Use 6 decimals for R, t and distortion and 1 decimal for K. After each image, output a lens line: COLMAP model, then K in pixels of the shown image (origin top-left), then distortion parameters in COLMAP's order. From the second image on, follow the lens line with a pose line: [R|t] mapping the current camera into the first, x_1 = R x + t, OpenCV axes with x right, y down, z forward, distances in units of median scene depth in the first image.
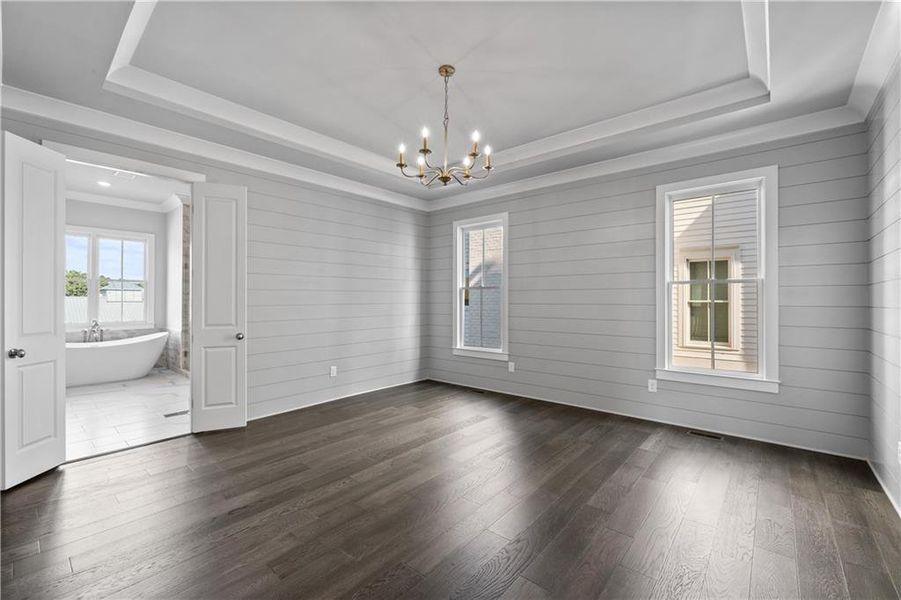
lens RADIAL K [[389.7, 0, 453.6], [0, 389.7, 302.5], [0, 0, 1]] dist [0.001526, 0.000072]
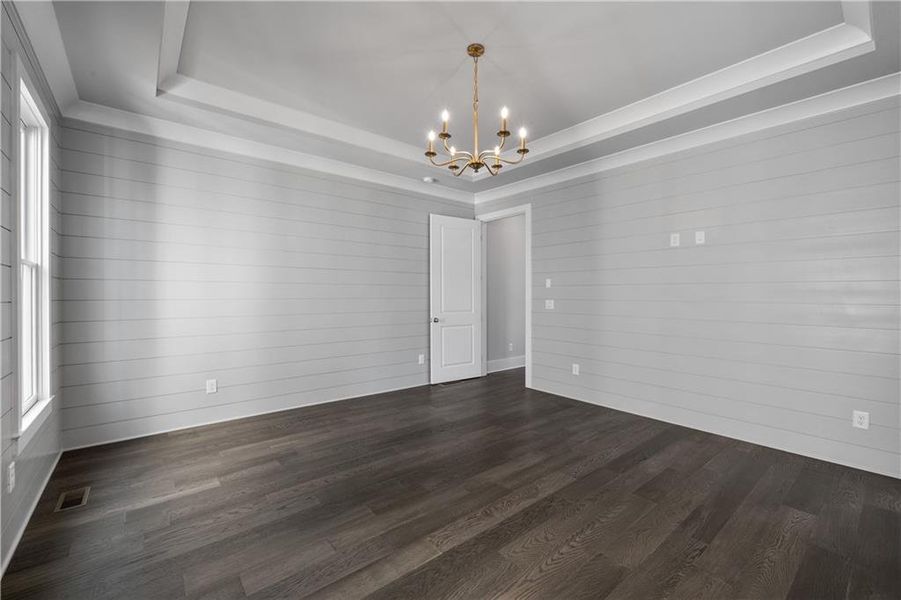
lens RADIAL K [[389.7, 0, 453.6], [0, 389.7, 302.5], [0, 0, 1]] dist [0.001526, 0.000072]
pose [[-0.986120, -0.003556, 0.165998, -0.123275], [-0.001921, 0.999948, 0.010006, 0.002934], [-0.166025, 0.009548, -0.986075, 1.932975]]
